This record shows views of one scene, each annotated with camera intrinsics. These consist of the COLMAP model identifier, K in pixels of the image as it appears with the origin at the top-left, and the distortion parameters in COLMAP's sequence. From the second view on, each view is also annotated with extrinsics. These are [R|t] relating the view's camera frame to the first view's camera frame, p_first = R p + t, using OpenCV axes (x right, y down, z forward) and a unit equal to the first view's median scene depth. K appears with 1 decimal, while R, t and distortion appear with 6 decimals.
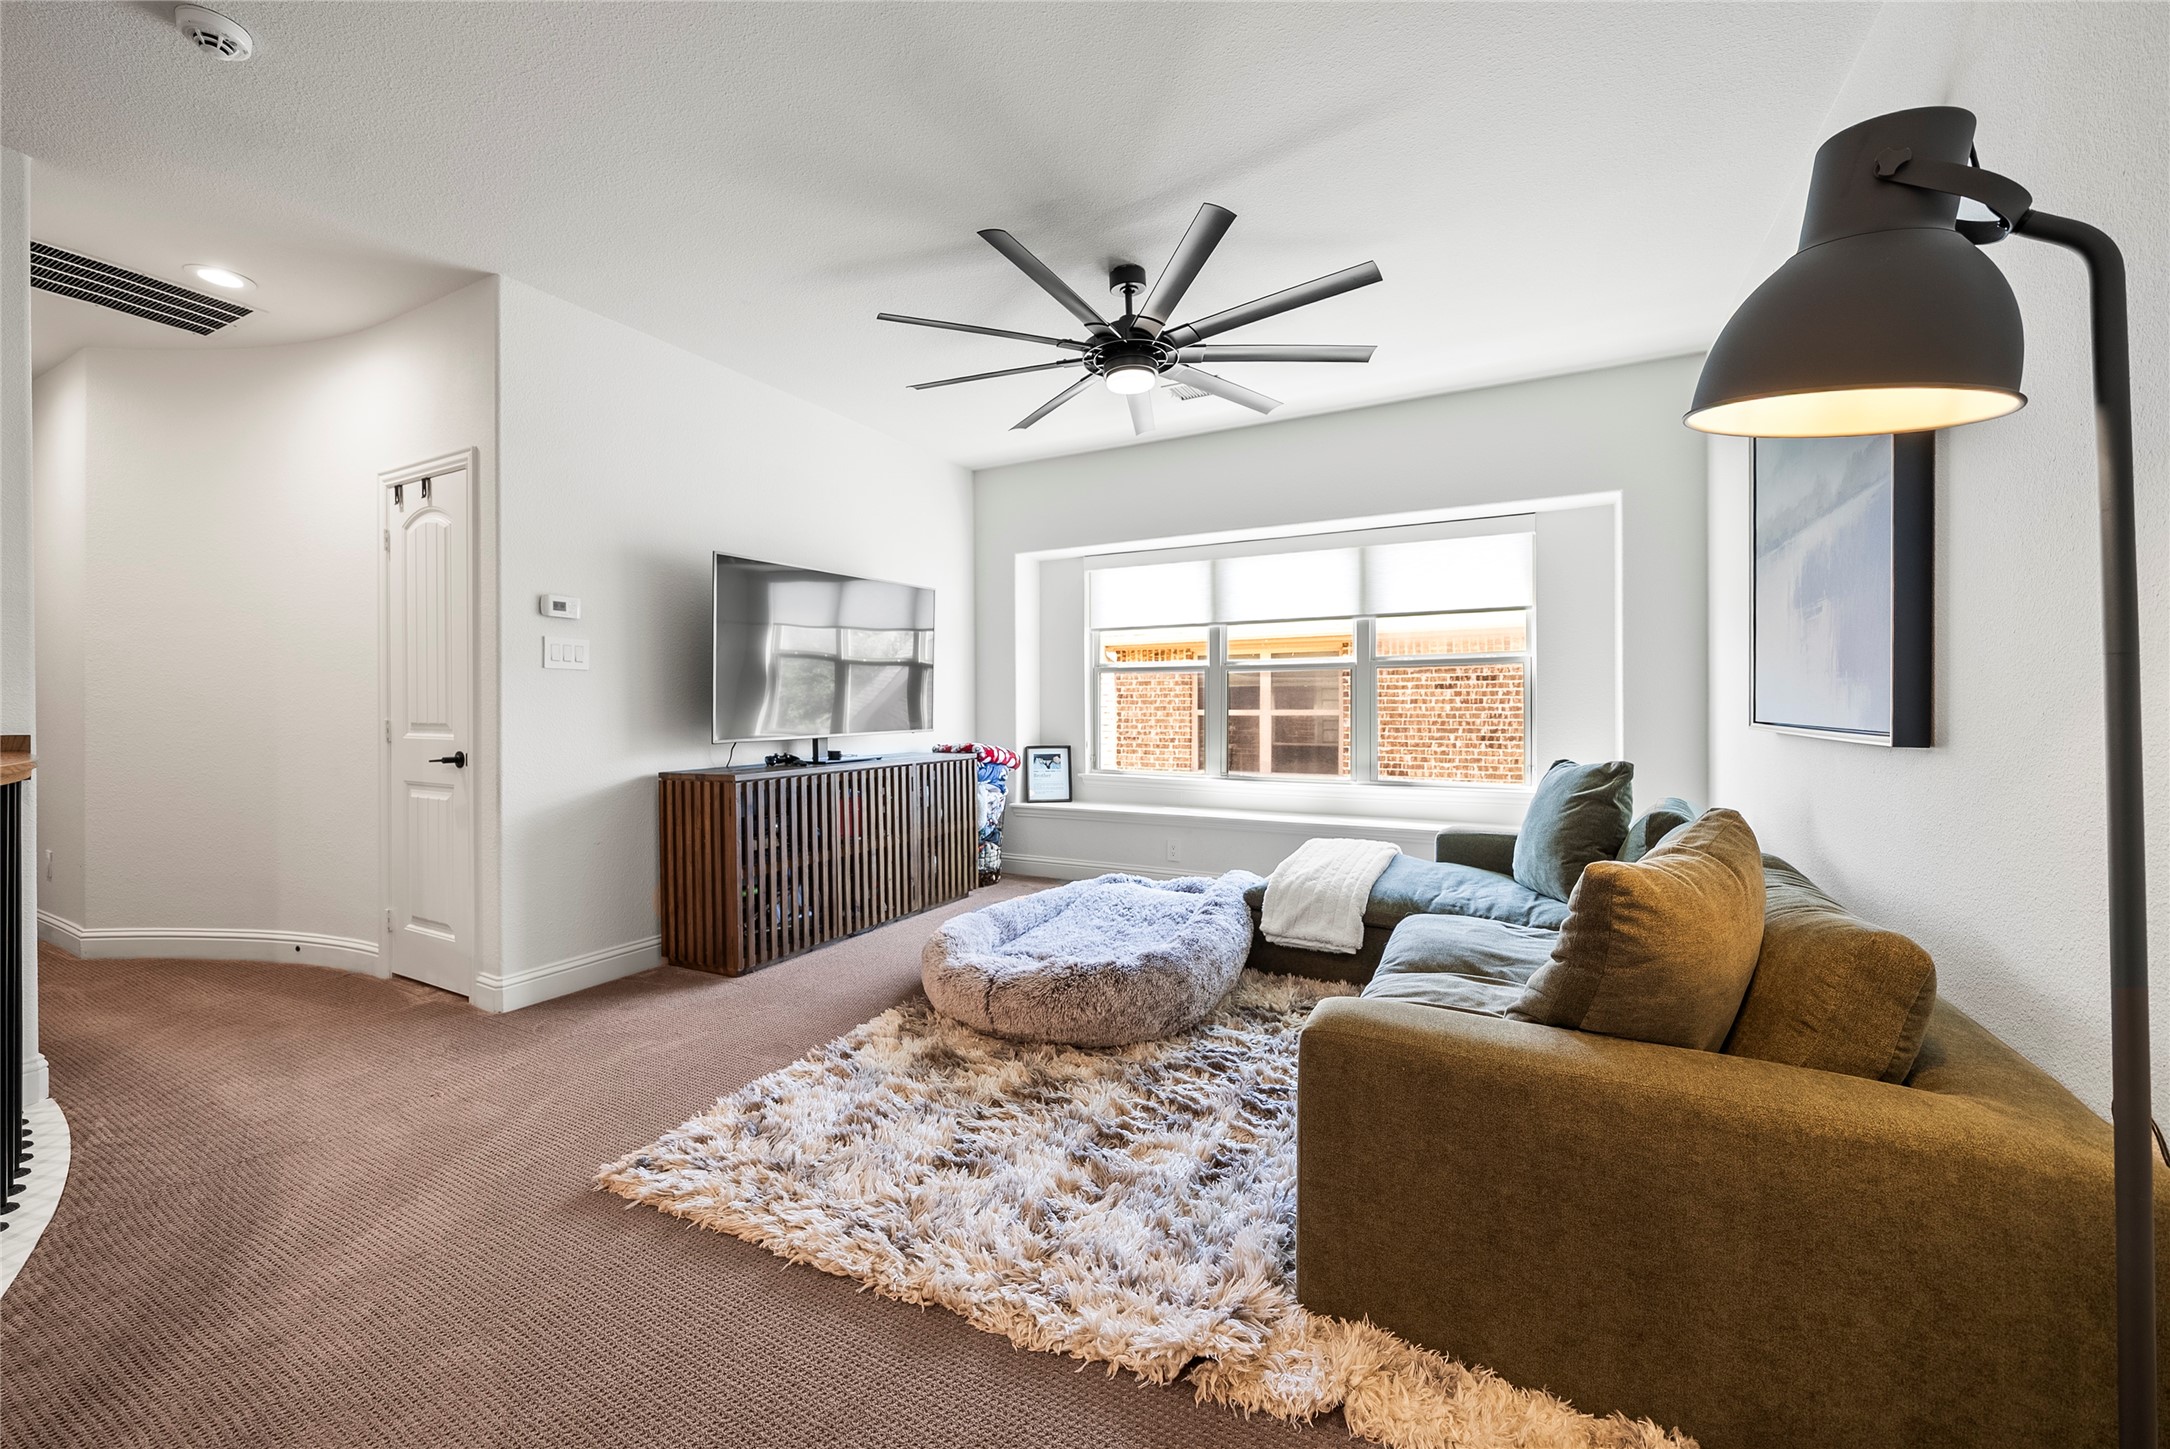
lens RADIAL K [[836.1, 0, 1087.5], [0, 836.1, 716.7], [0, 0, 1]] dist [0.000603, 0.000022]
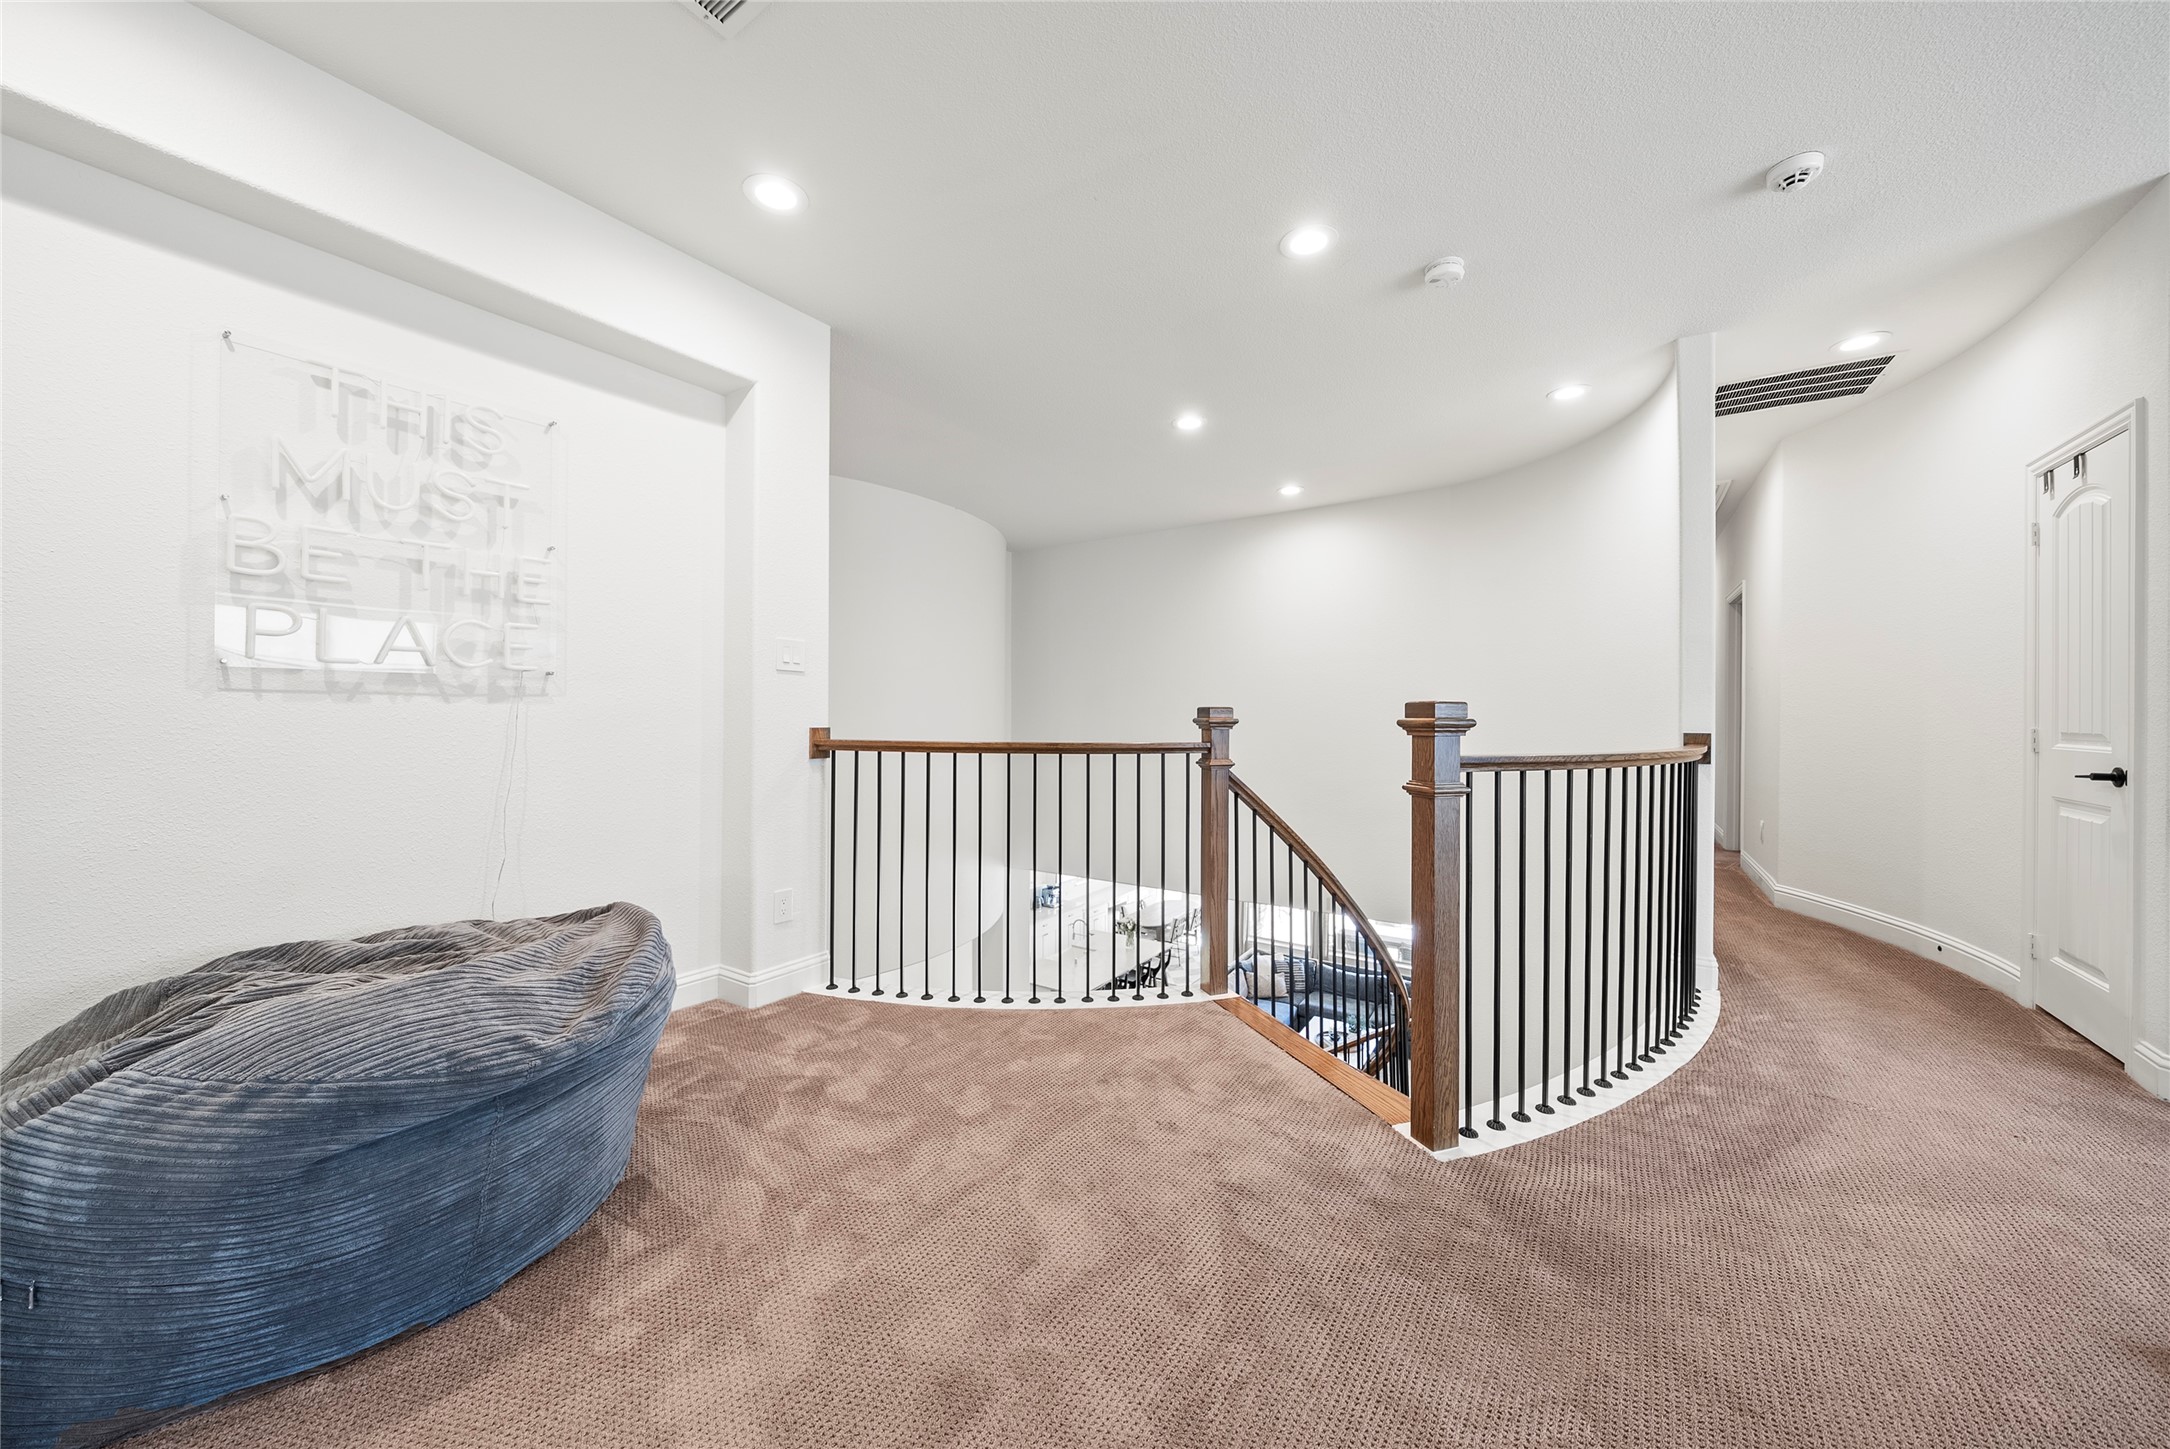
lens RADIAL K [[765.9, 0, 1084.2], [0, 765.9, 718.6], [0, 0, 1]] dist [-0.000478, -0.000035]
pose [[-0.097917, 0.007788, -0.995164, 0.112563], [-0.014614, 0.999850, 0.009263, 0.000457], [0.995087, 0.015451, -0.097789, 0.041483]]
